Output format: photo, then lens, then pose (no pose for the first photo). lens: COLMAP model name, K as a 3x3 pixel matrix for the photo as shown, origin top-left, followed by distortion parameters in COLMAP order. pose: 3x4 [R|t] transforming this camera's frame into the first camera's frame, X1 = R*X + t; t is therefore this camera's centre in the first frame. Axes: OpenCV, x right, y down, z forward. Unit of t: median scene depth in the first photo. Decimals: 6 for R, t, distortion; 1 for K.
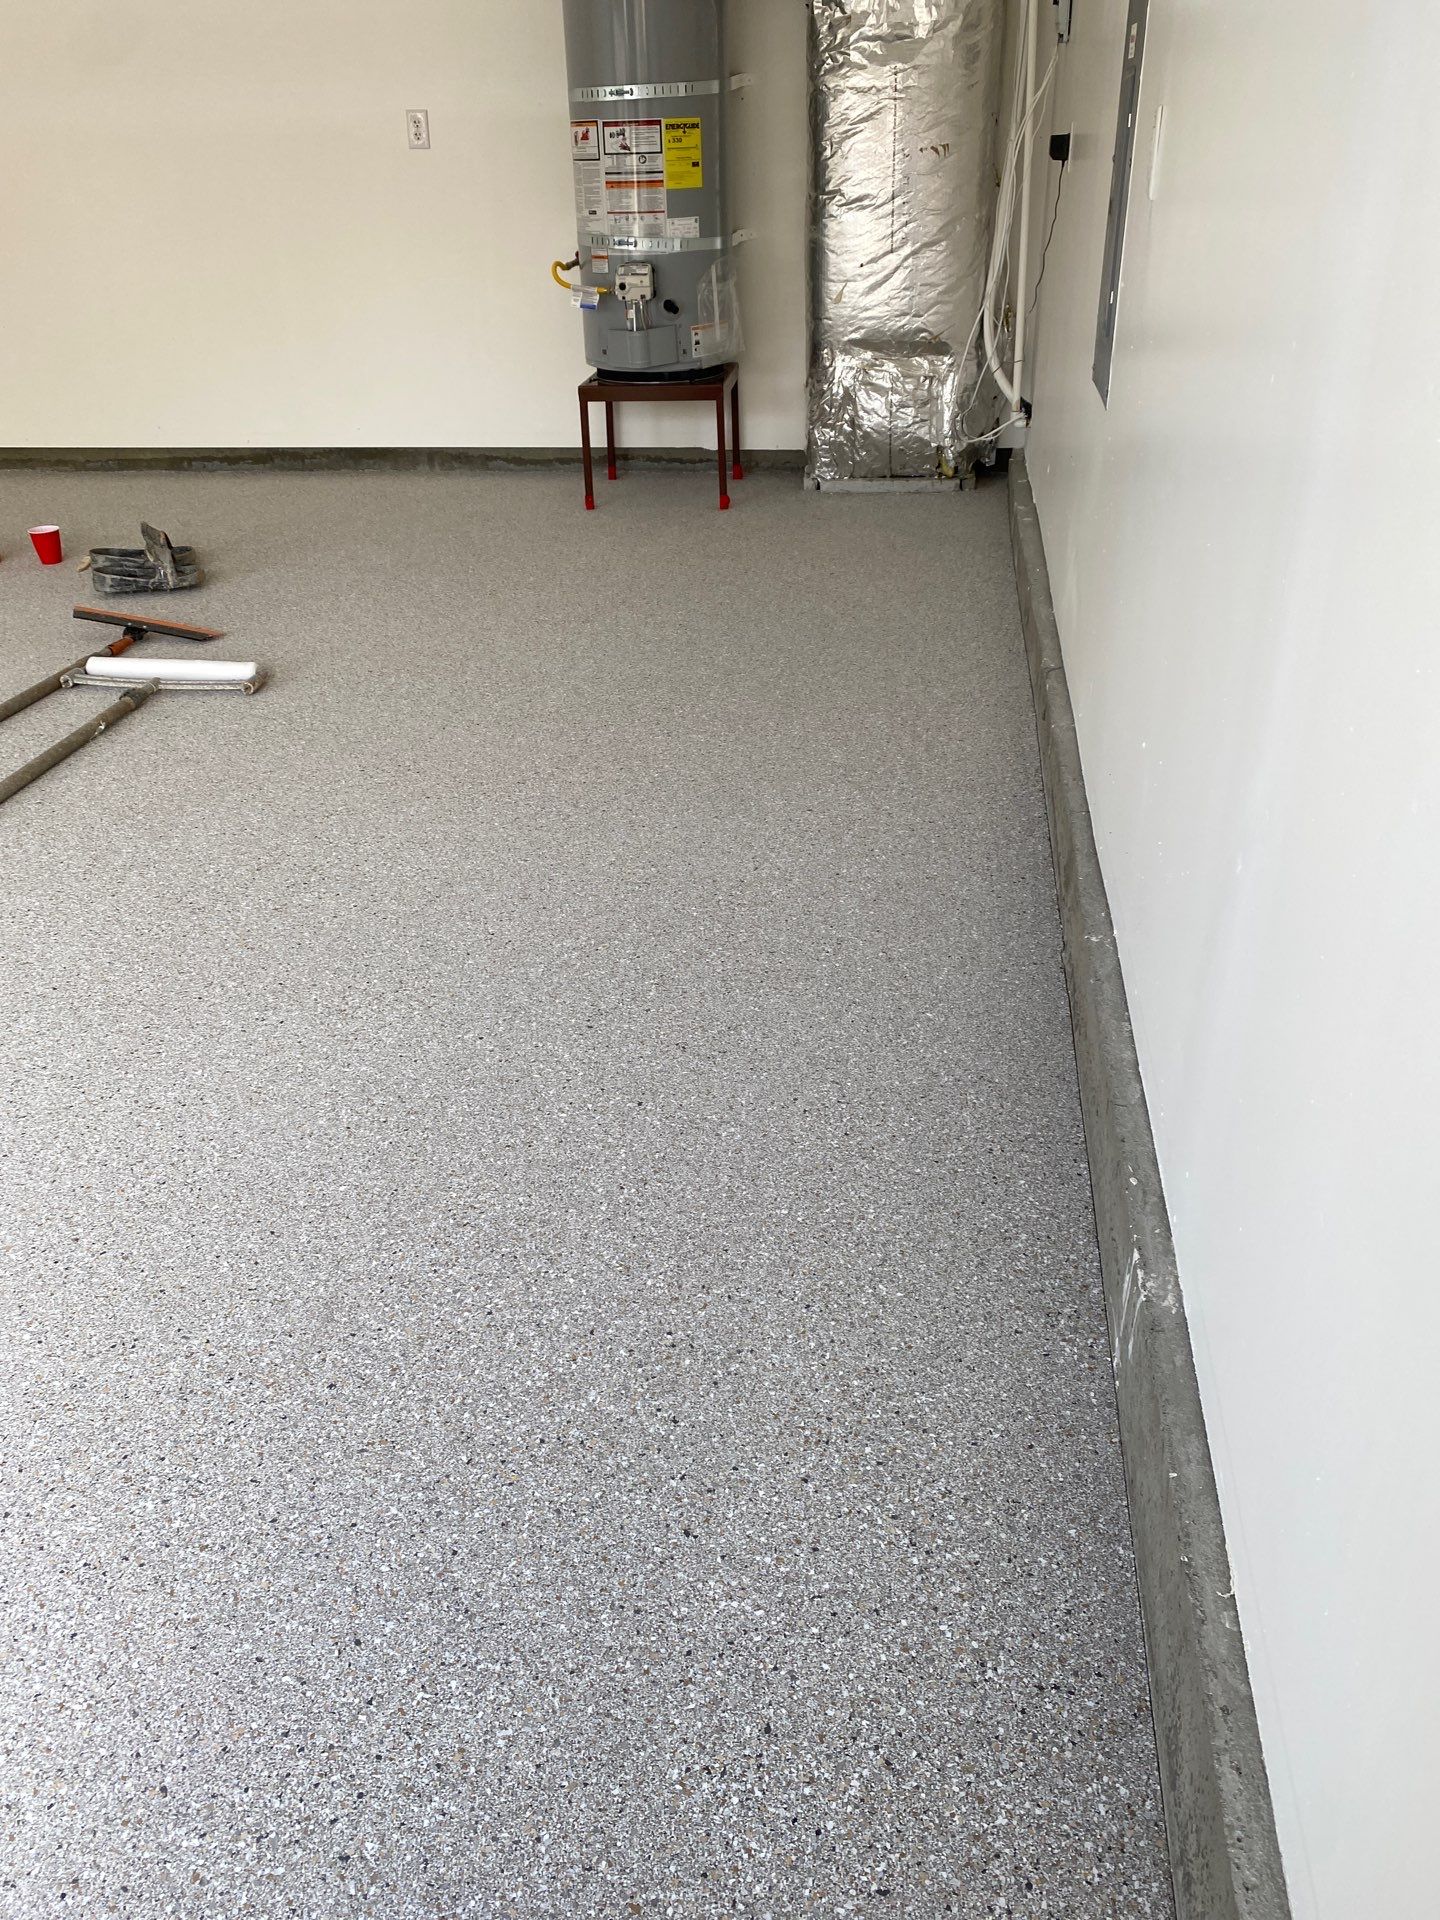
lens RADIAL K [[1454.2, 0, 690.5], [0, 1454.2, 933.5], [0, 0, 1]] dist [0.024320, -0.027779]
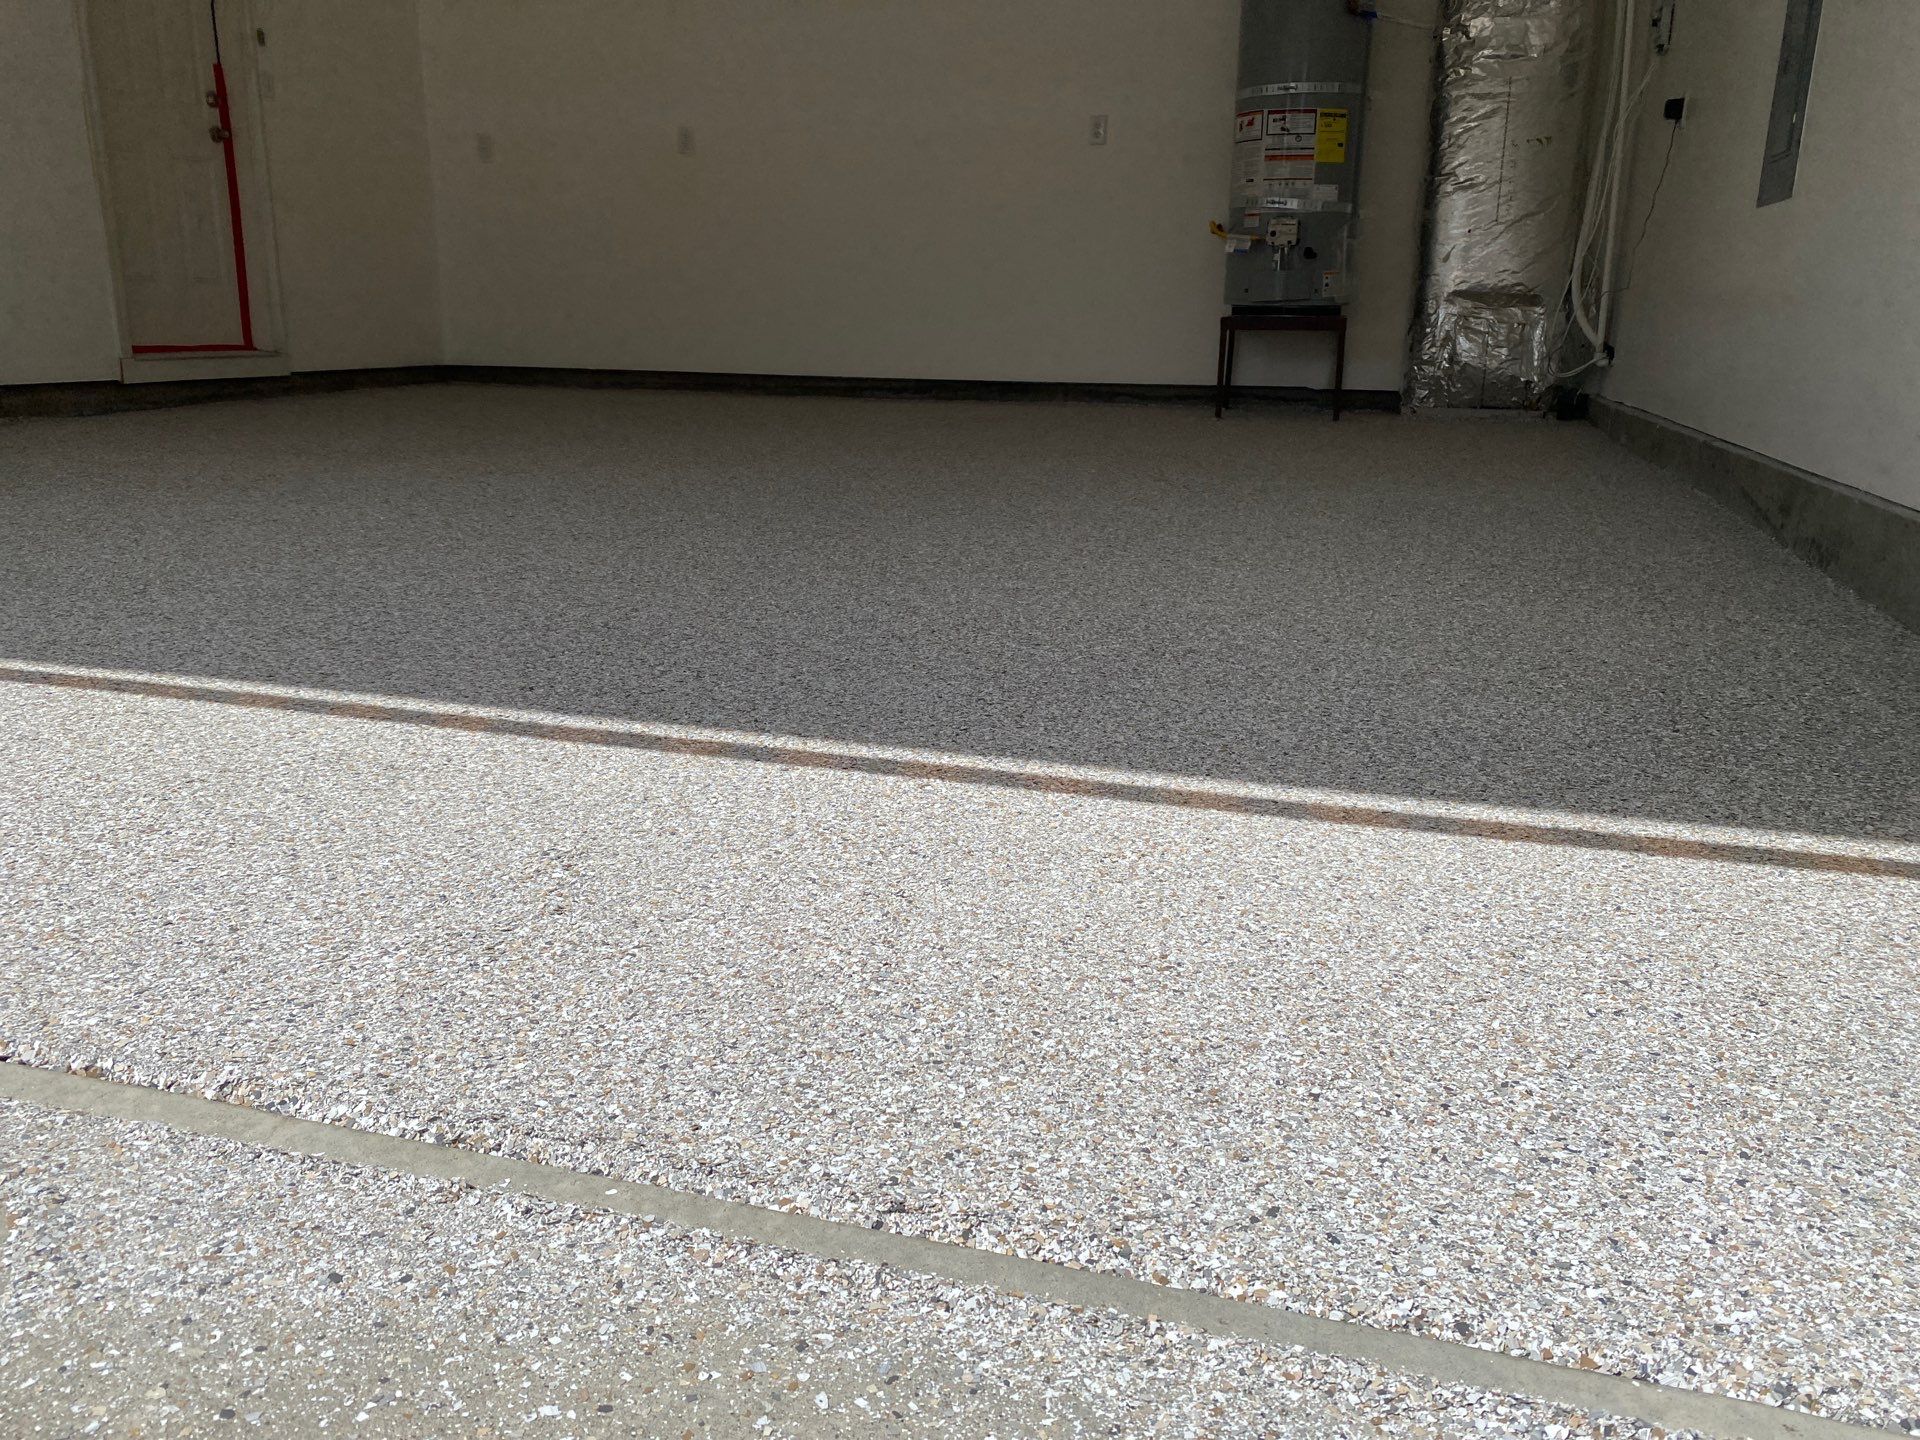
lens RADIAL K [[1454.2, 0, 945.3], [0, 1454.2, 725.4], [0, 0, 1]] dist [0.024320, -0.027779]
pose [[0.991370, 0.072969, -0.108910, -0.151538], [-0.094865, 0.972692, -0.211827, 0.236609], [0.090479, 0.220330, 0.971220, -0.119274]]
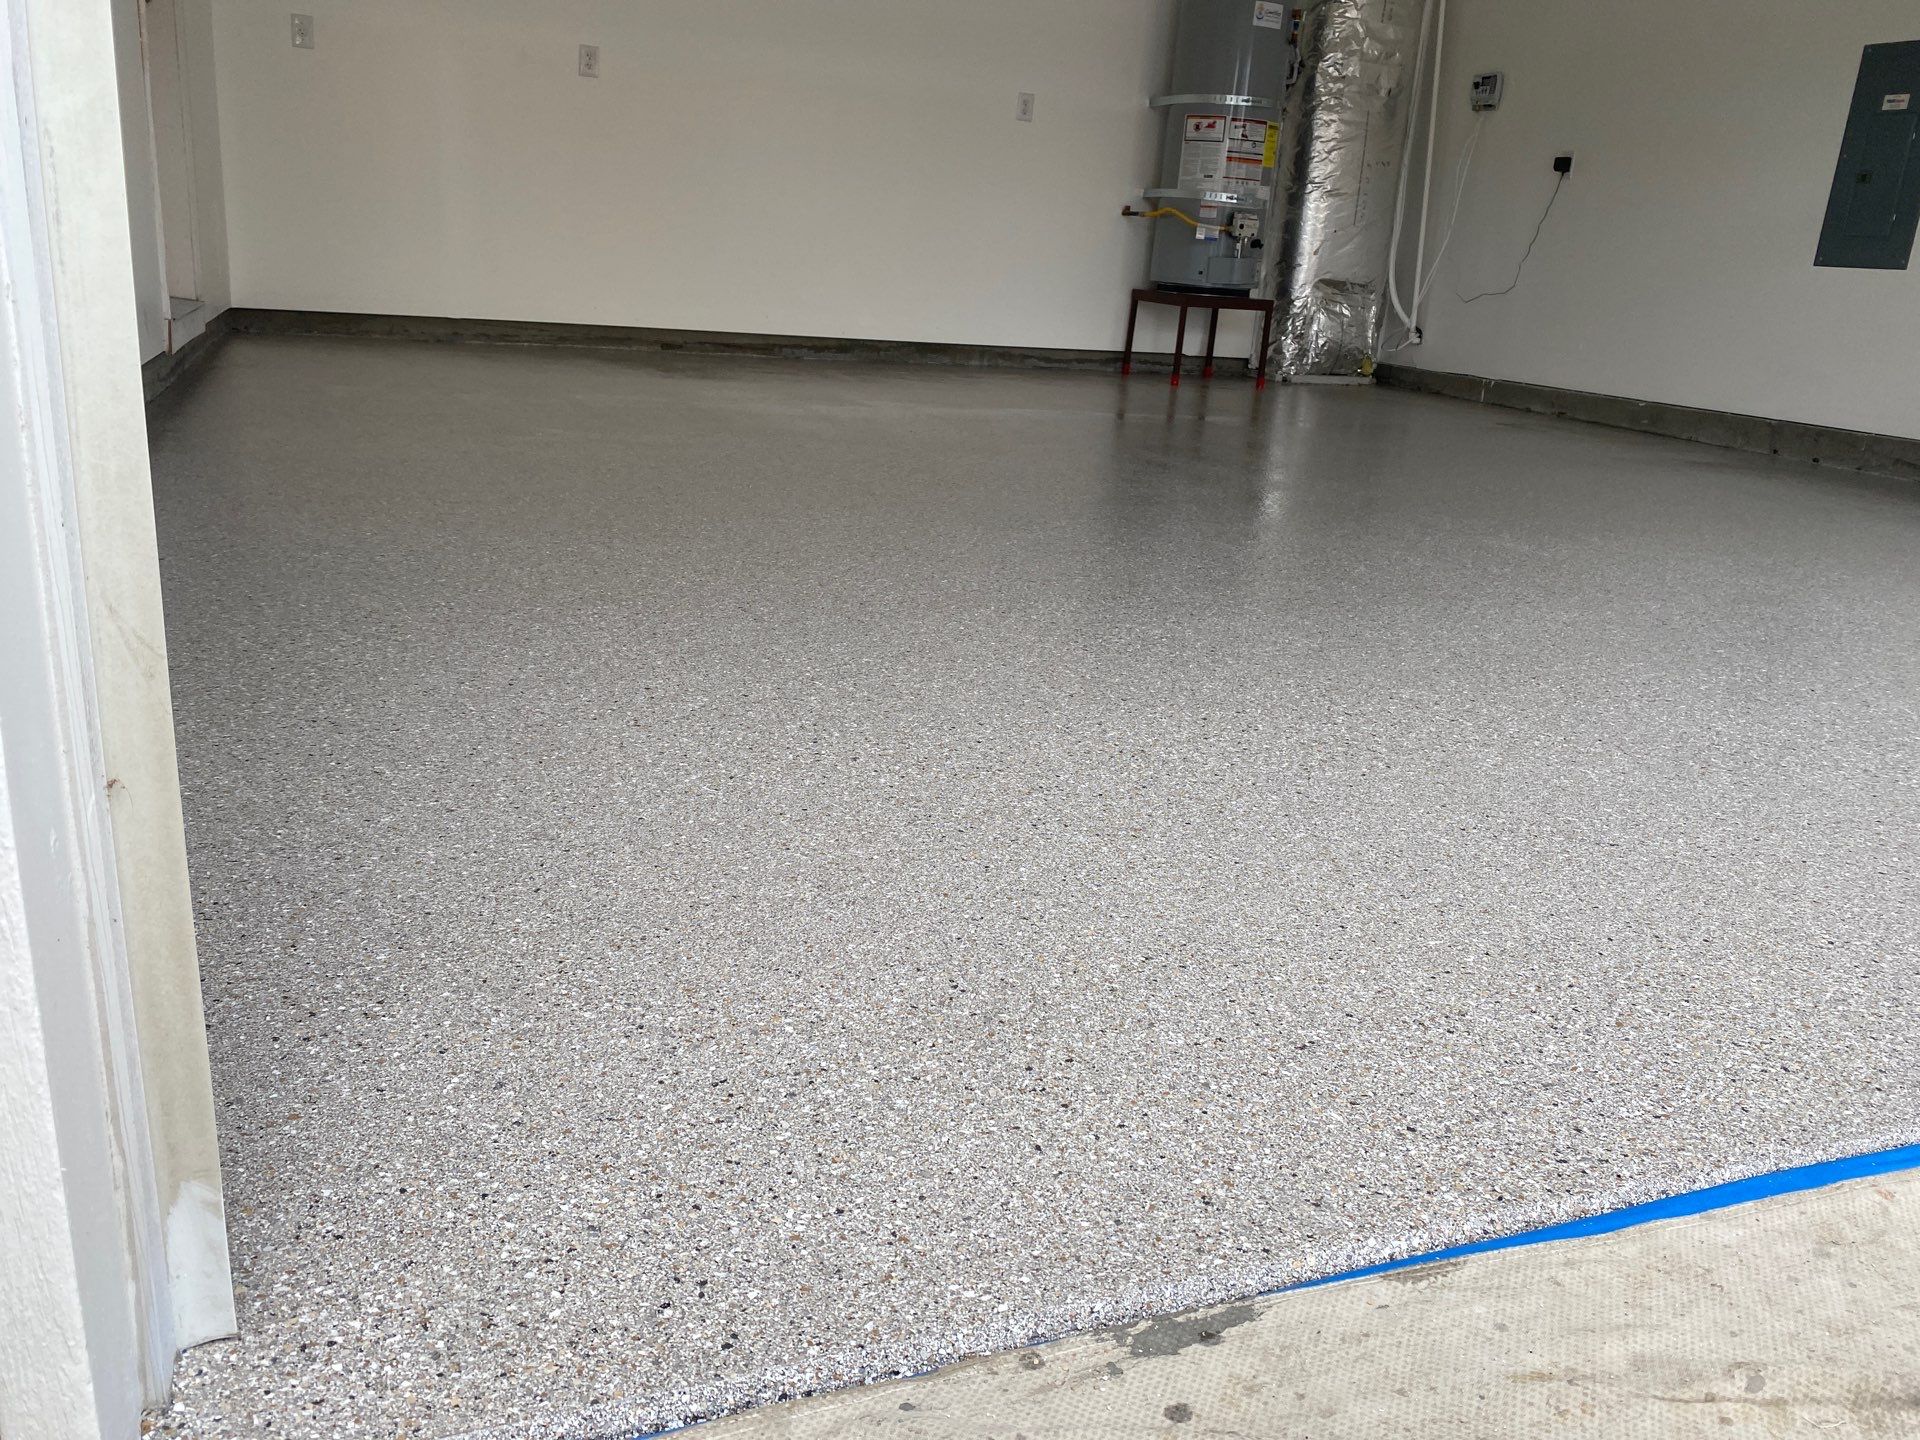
lens RADIAL K [[1454.2, 0, 943.8], [0, 1454.2, 701.2], [0, 0, 1]] dist [0.024320, -0.027779]
pose [[0.863993, -0.063656, 0.499464, -1.007592], [0.153989, 0.977852, -0.141751, 0.160088], [-0.479378, 0.199384, 0.854659, 0.017711]]
